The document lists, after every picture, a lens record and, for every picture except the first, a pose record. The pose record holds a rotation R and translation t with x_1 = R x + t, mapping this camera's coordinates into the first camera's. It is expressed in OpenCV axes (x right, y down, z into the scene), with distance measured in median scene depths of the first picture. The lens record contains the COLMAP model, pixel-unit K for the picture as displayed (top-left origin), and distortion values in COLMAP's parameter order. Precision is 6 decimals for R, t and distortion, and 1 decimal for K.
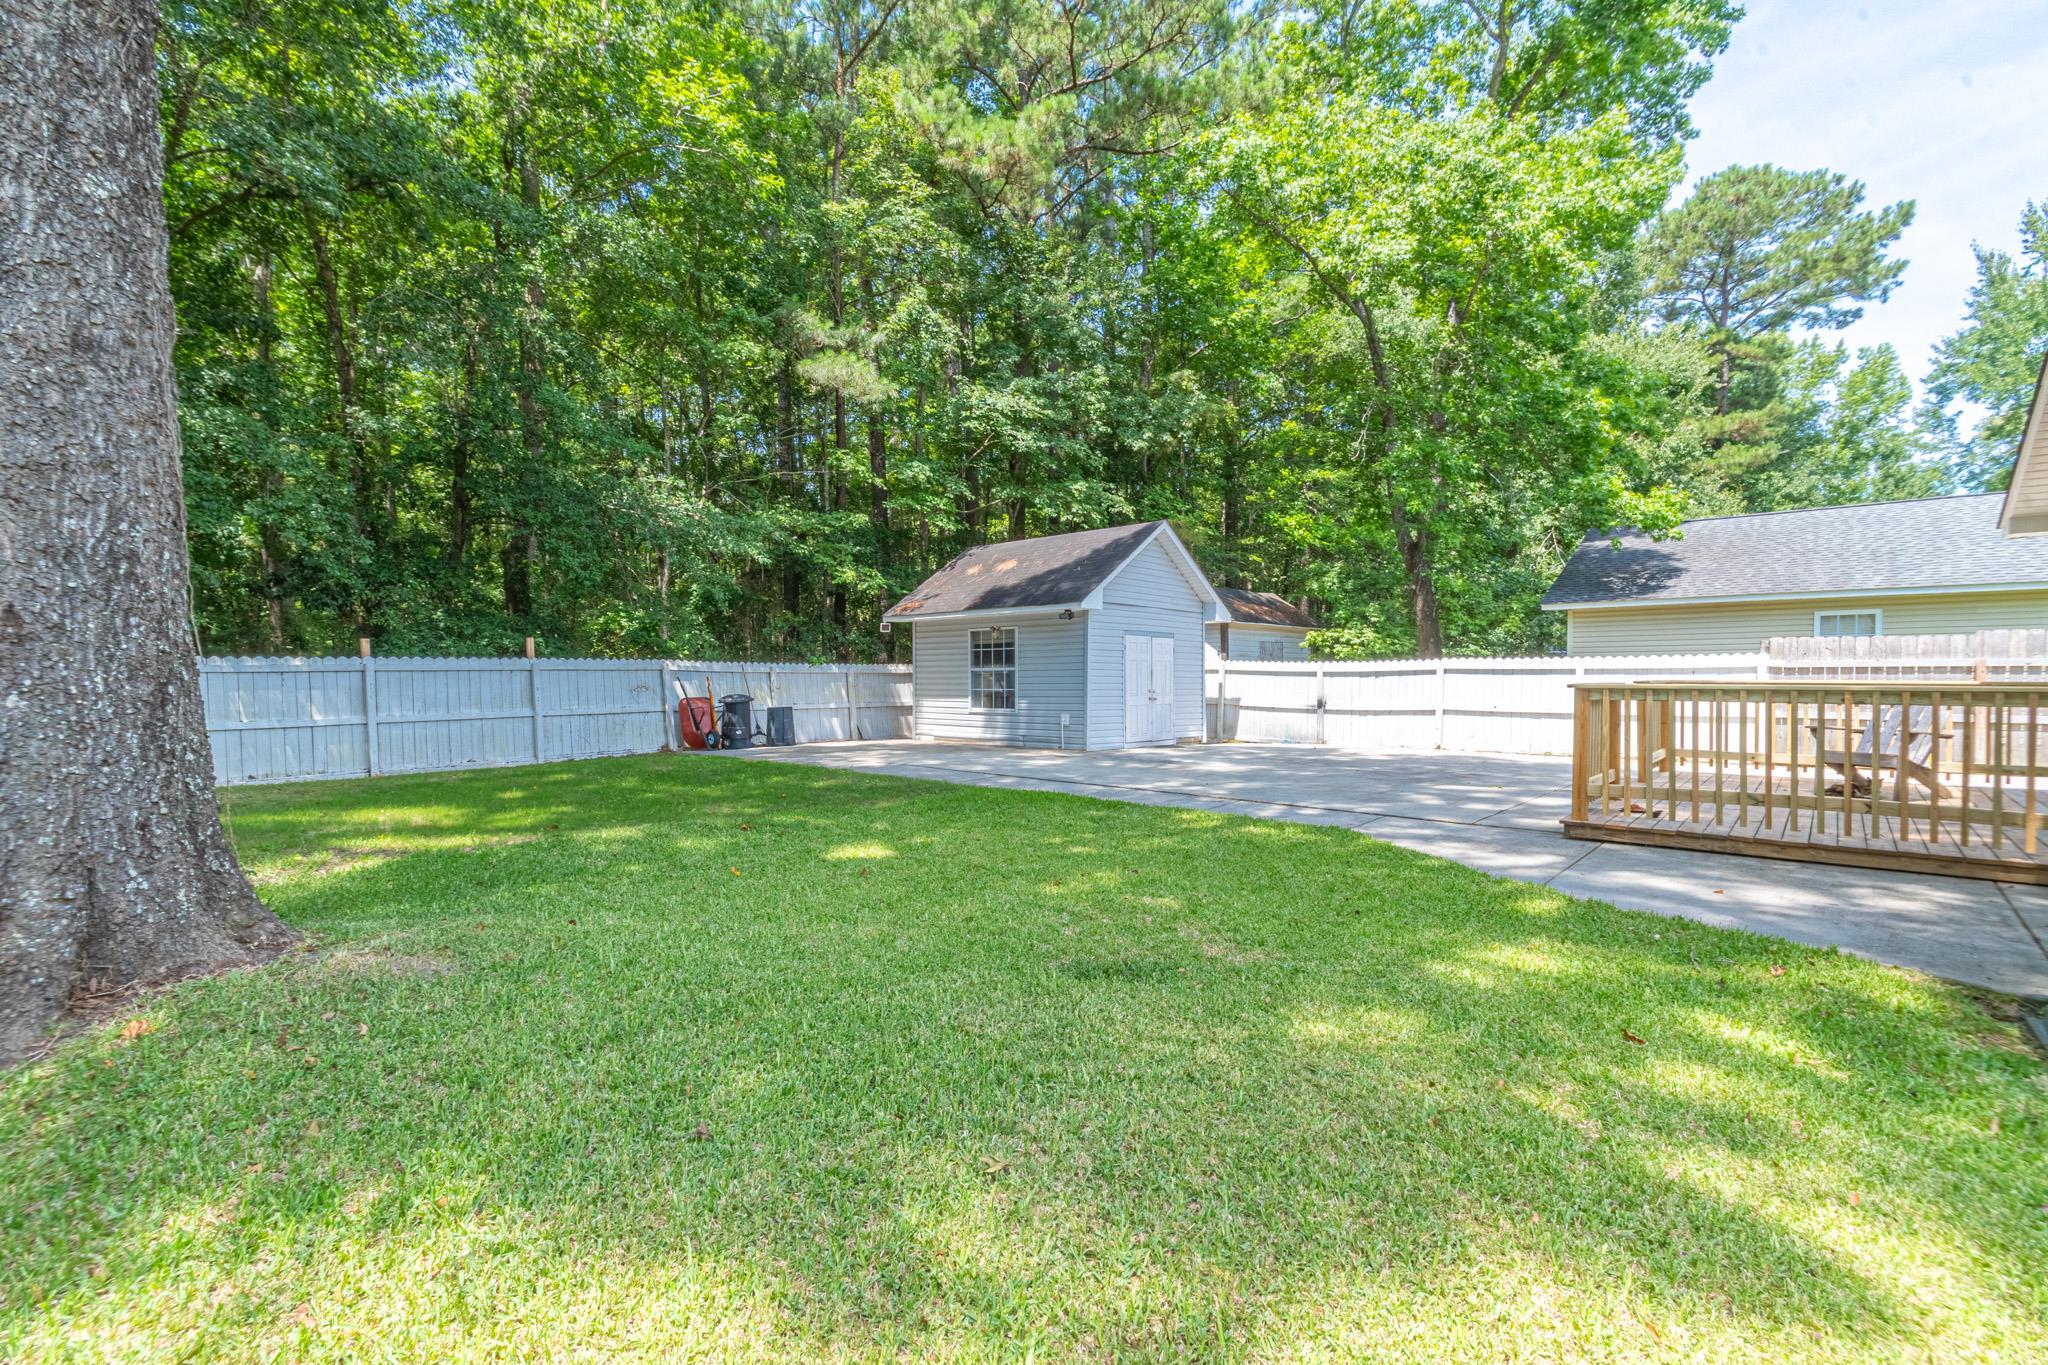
lens RADIAL K [[906.6, 0, 1015.8], [0, 906.6, 684.0], [0, 0, 1]] dist [0.004628, -0.000002]
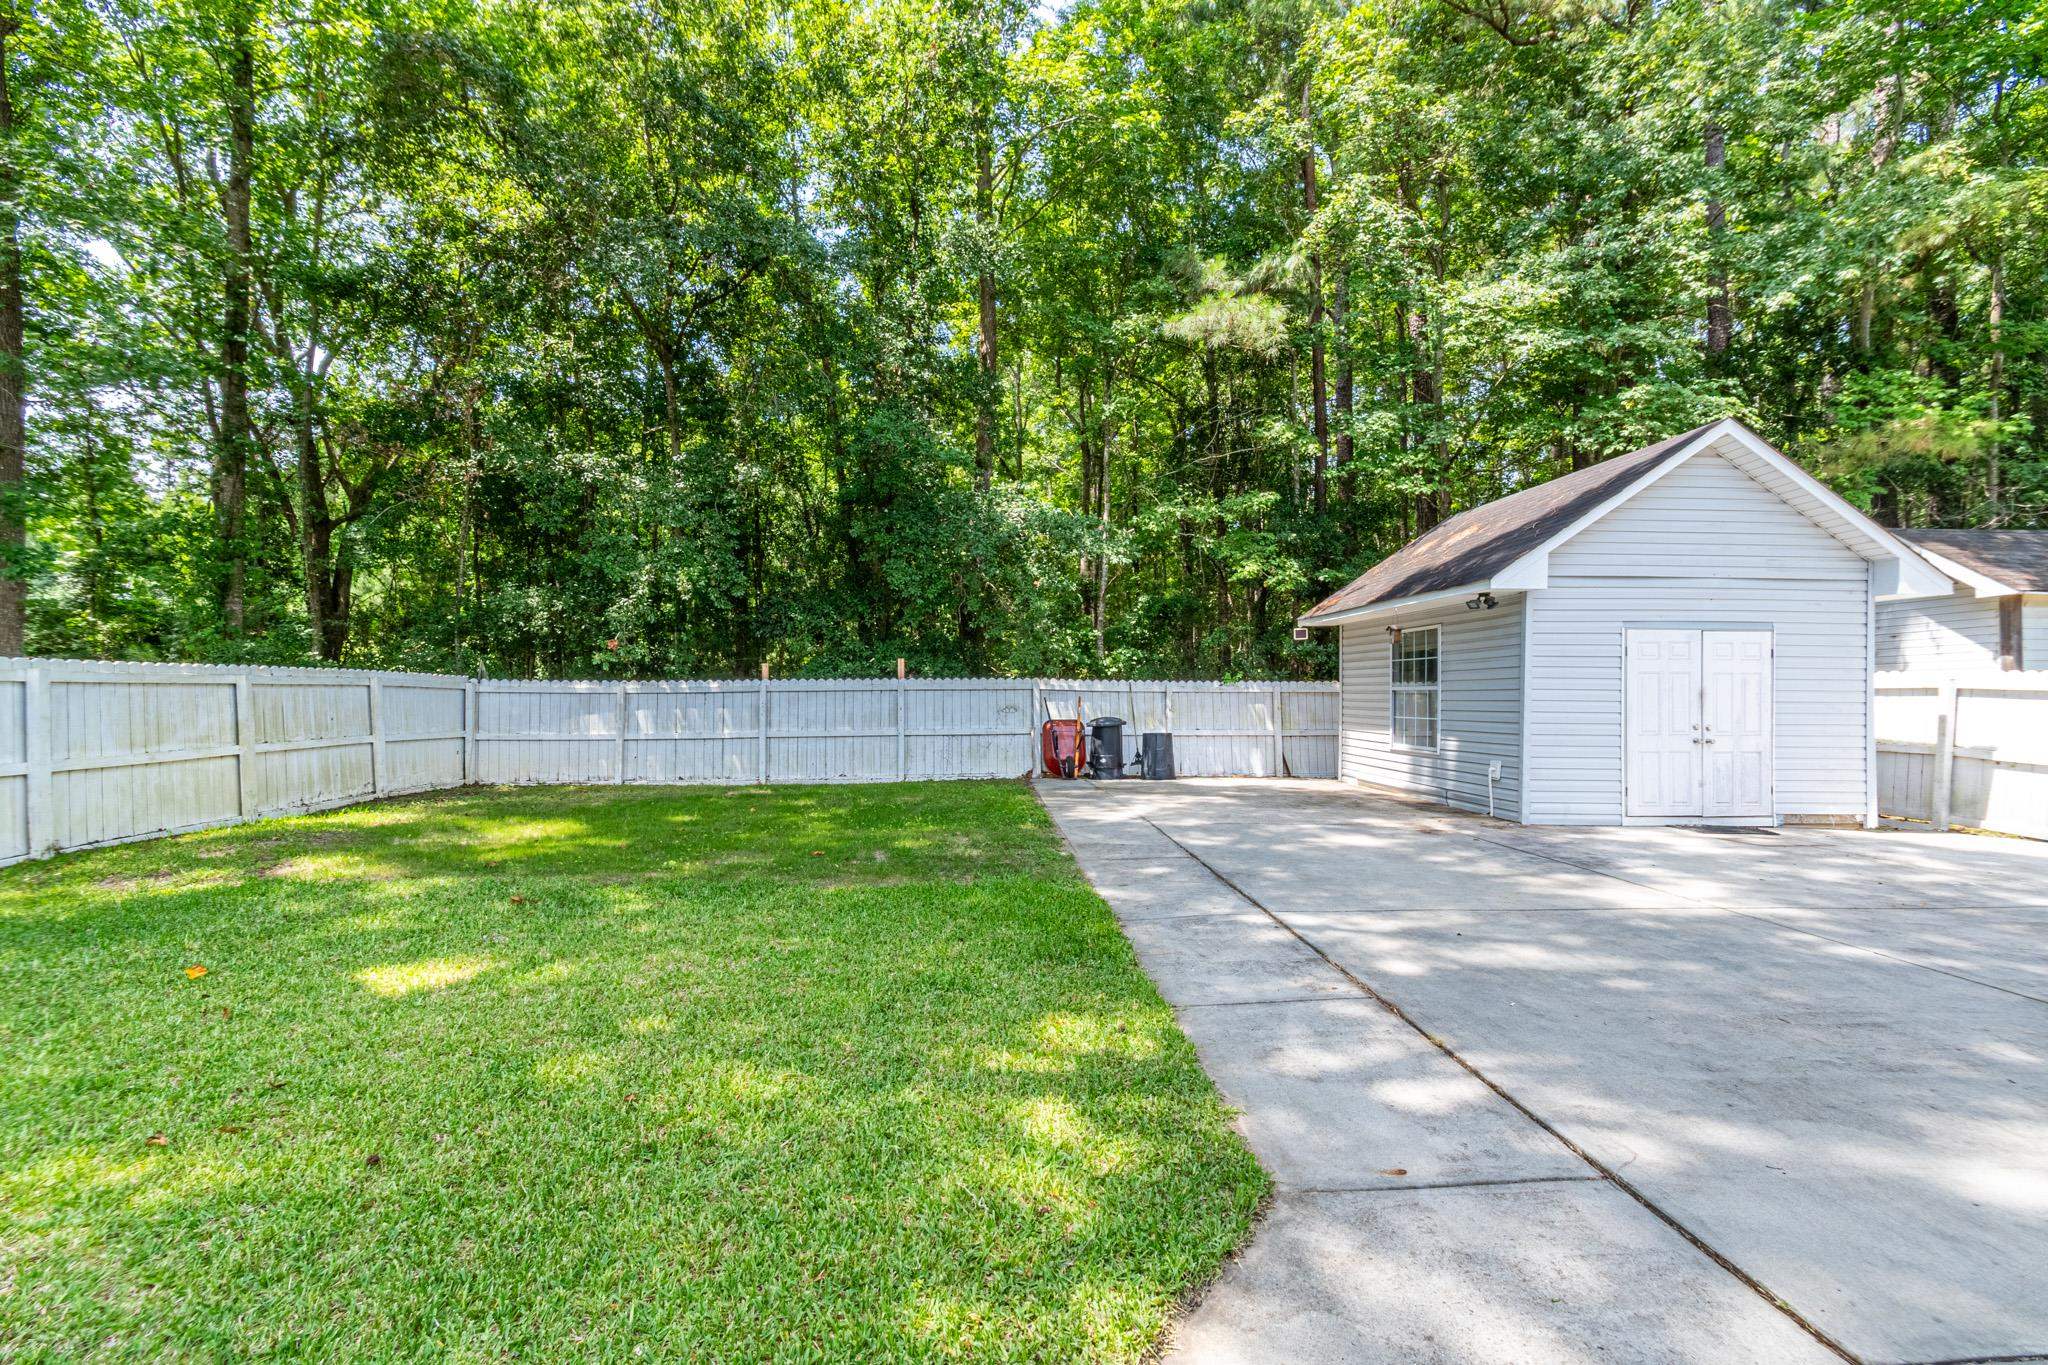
lens RADIAL K [[914.2, 0, 1024.0], [0, 914.2, 682.5], [0, 0, 1]] dist [0.001177, 0.000355]
pose [[0.720722, -0.003887, -0.693214, 0.251211], [-0.006753, 0.999897, -0.012628, -0.010493], [0.693192, 0.013782, 0.720622, 0.316996]]
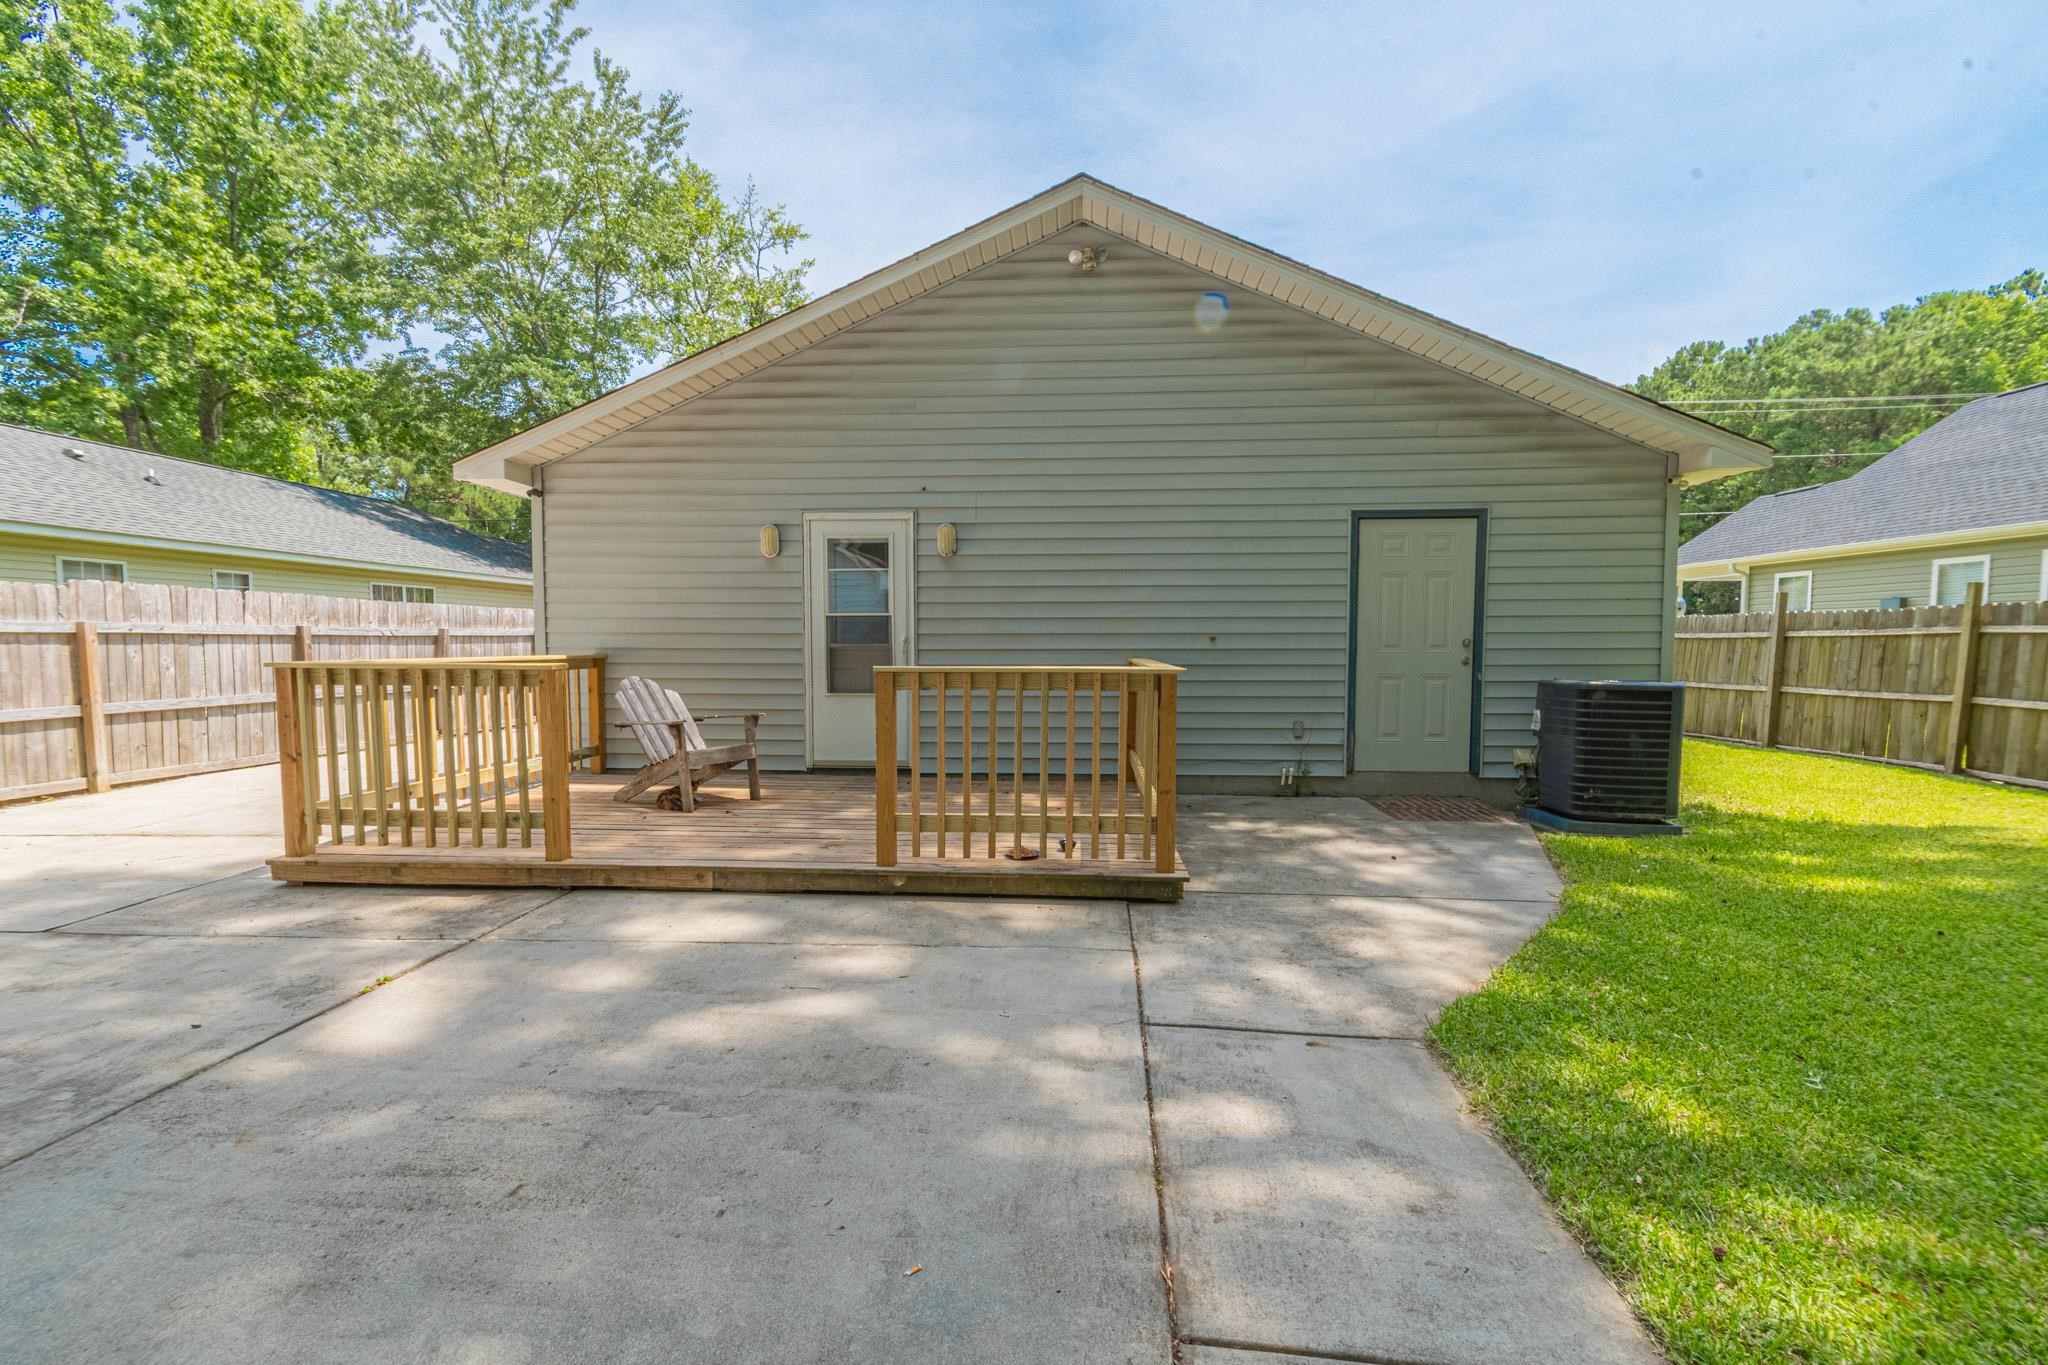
lens RADIAL K [[914.2, 0, 1024.0], [0, 914.2, 682.5], [0, 0, 1]] dist [0.001177, 0.000355]
pose [[-0.623955, -0.041531, 0.780356, 0.074541], [0.005898, 0.998308, 0.057847, -0.013116], [-0.781438, 0.040696, -0.622654, 0.647019]]
